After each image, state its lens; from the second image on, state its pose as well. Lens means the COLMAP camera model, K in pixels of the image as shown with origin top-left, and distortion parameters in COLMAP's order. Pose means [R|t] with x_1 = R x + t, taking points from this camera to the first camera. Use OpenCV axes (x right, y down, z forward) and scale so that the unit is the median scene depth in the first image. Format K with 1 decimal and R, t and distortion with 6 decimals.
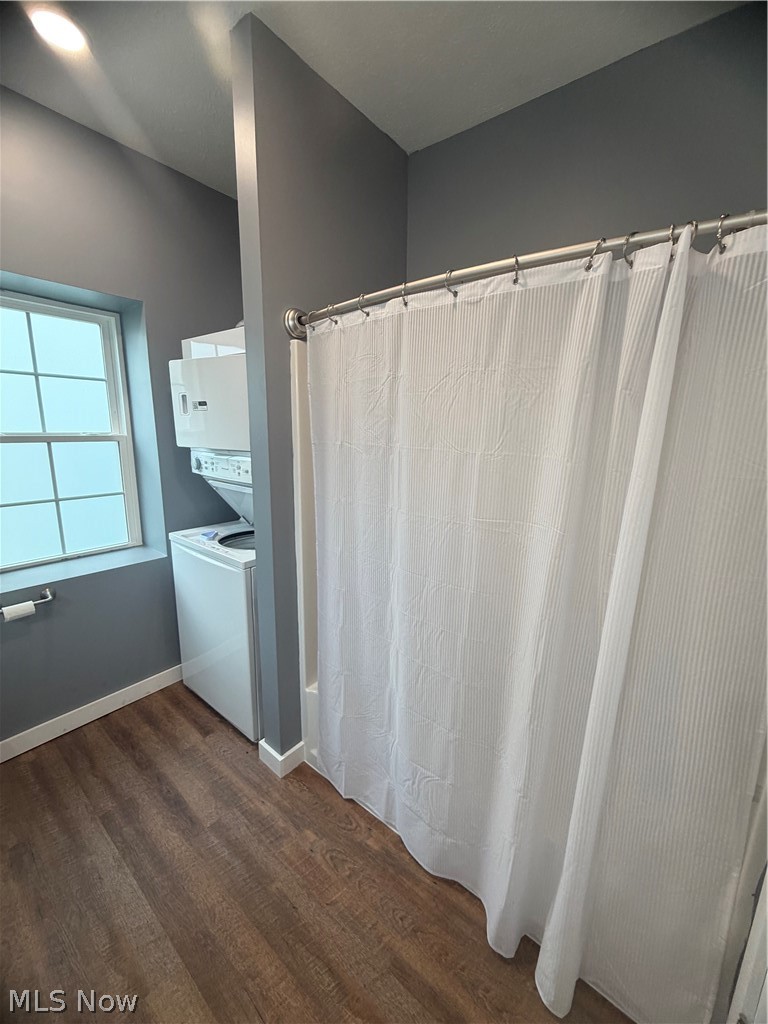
lens RADIAL K [[409.5, 0, 379.3], [0, 409.5, 511.8], [0, 0, 1]] dist [0.001377, 0.000292]
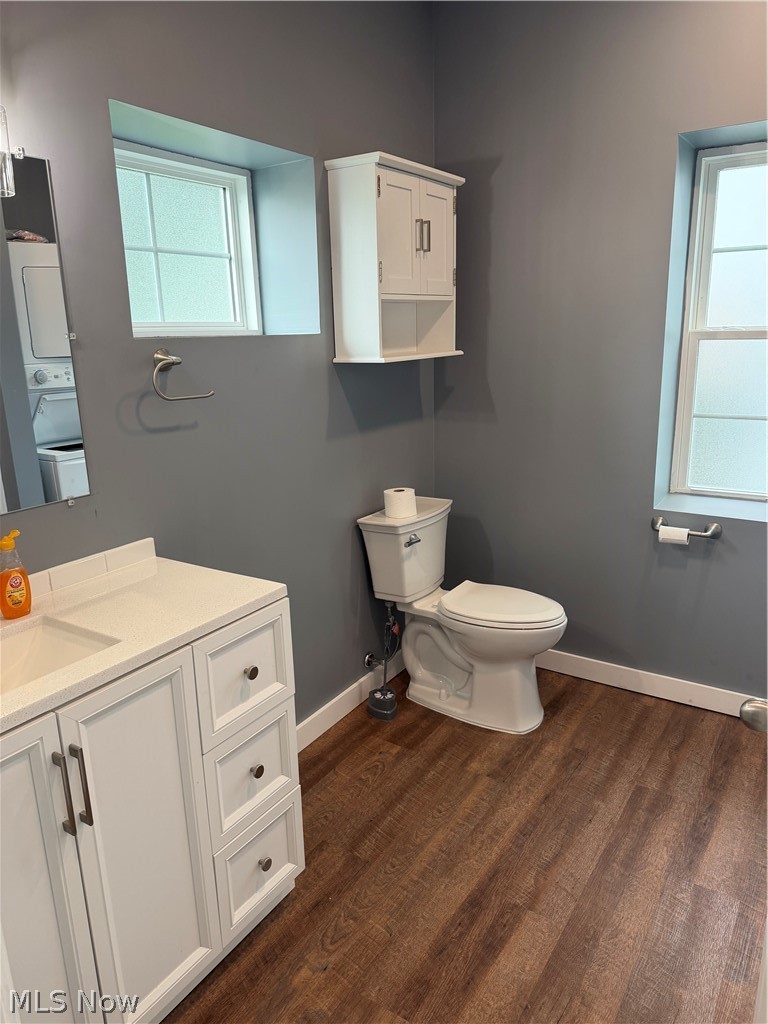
lens RADIAL K [[724.2, 0, 382.1], [0, 724.2, 513.9], [0, 0, 1]] dist [0.031225, 0.000437]
pose [[0.108141, 0.233488, -0.966328, 0.581633], [-0.181189, 0.960376, 0.211773, -0.016648], [0.977485, 0.152187, 0.146161, 0.180090]]
